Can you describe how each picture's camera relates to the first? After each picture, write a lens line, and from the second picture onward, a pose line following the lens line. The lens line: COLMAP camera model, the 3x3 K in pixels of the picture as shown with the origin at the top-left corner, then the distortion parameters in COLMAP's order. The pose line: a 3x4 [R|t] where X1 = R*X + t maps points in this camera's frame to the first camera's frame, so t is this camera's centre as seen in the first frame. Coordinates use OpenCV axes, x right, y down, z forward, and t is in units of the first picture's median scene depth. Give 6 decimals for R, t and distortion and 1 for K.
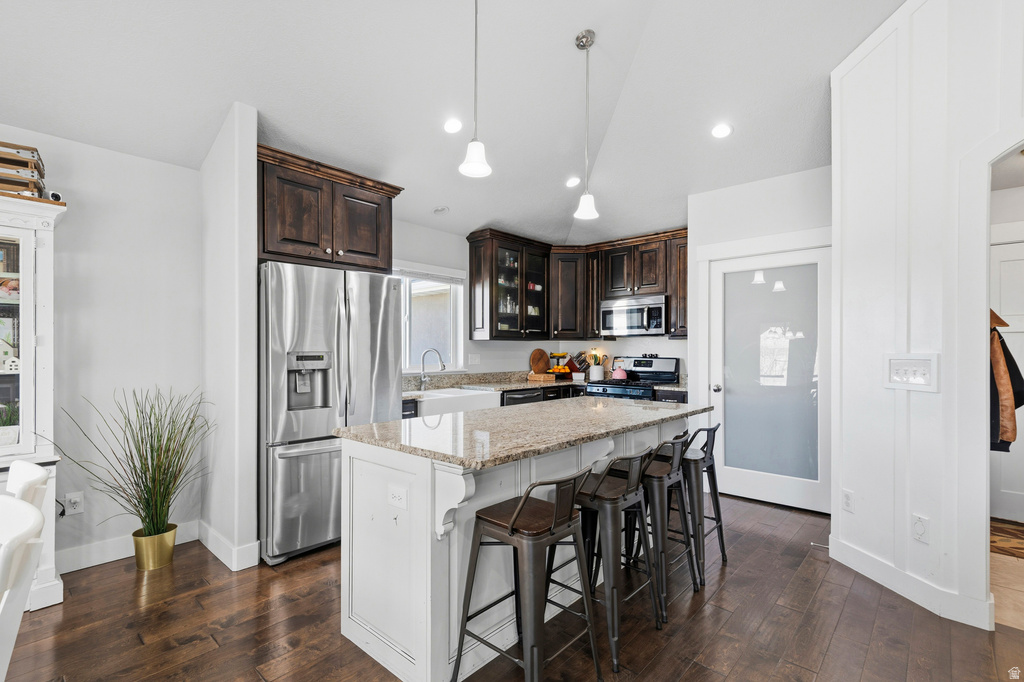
lens RADIAL K [[466.4, 0, 503.6], [0, 466.4, 353.8], [0, 0, 1]] dist [0.021277, -0.007794]
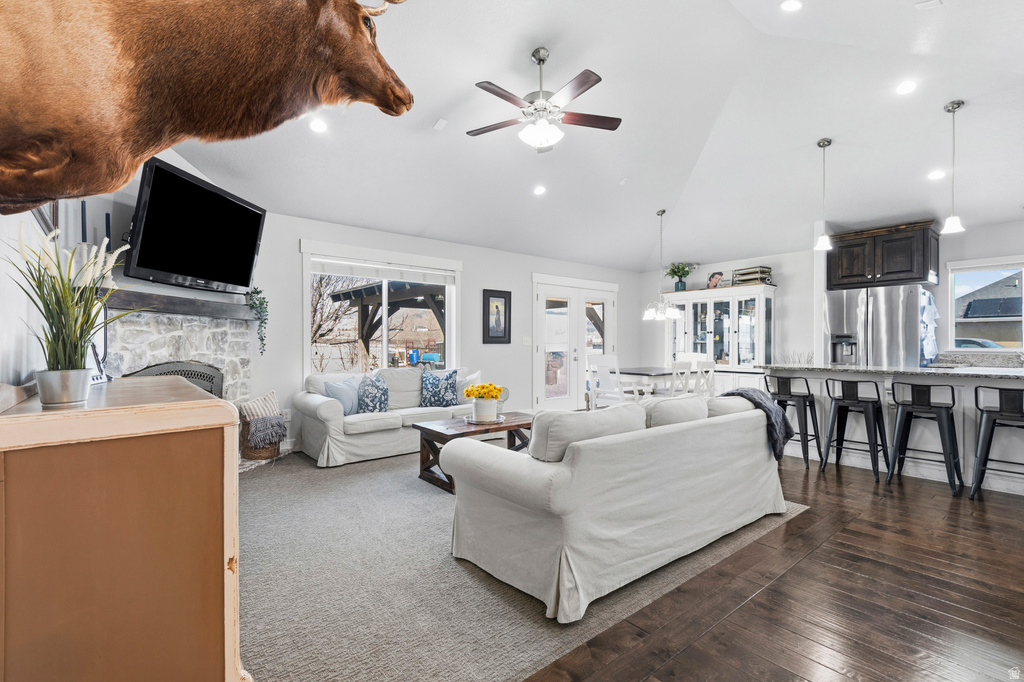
lens RADIAL K [[466.4, 0, 511.2], [0, 466.4, 342.5], [0, 0, 1]] dist [0.021277, -0.007794]
pose [[-0.136820, -0.004426, -0.990586, 1.140826], [-0.009522, 0.999950, -0.003152, 0.034654], [0.990550, 0.009001, -0.136855, -0.070954]]
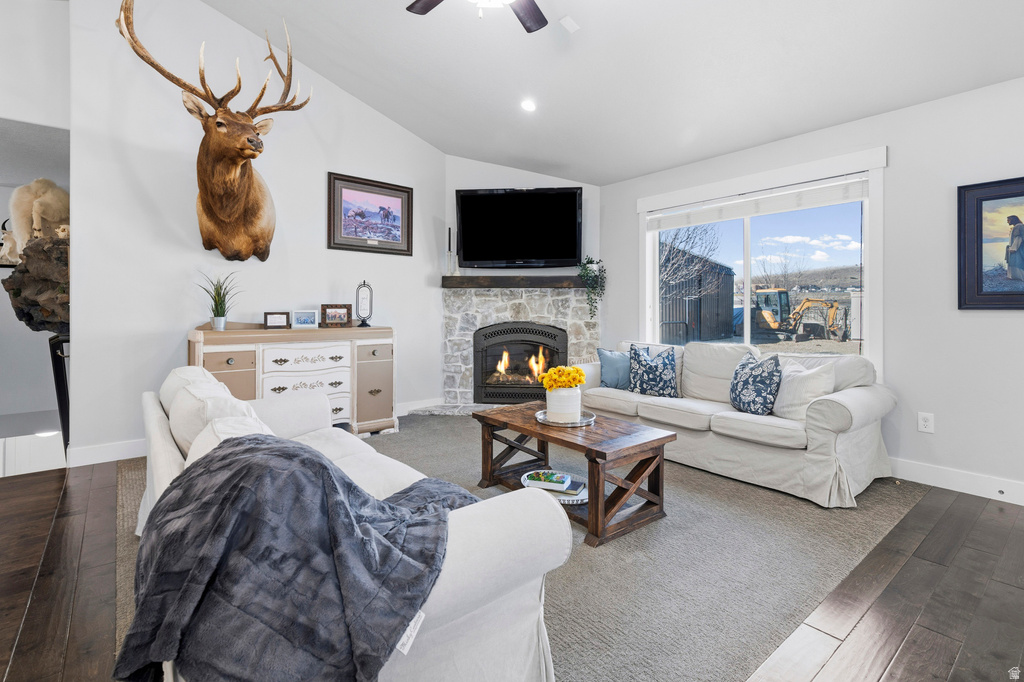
lens RADIAL K [[466.4, 0, 517.3], [0, 466.4, 306.1], [0, 0, 1]] dist [0.021277, -0.007794]
pose [[-0.992202, -0.002817, 0.124608, 0.219064], [-0.002551, 0.999994, 0.002293, 0.030413], [-0.124614, 0.001957, -0.992203, 0.389139]]
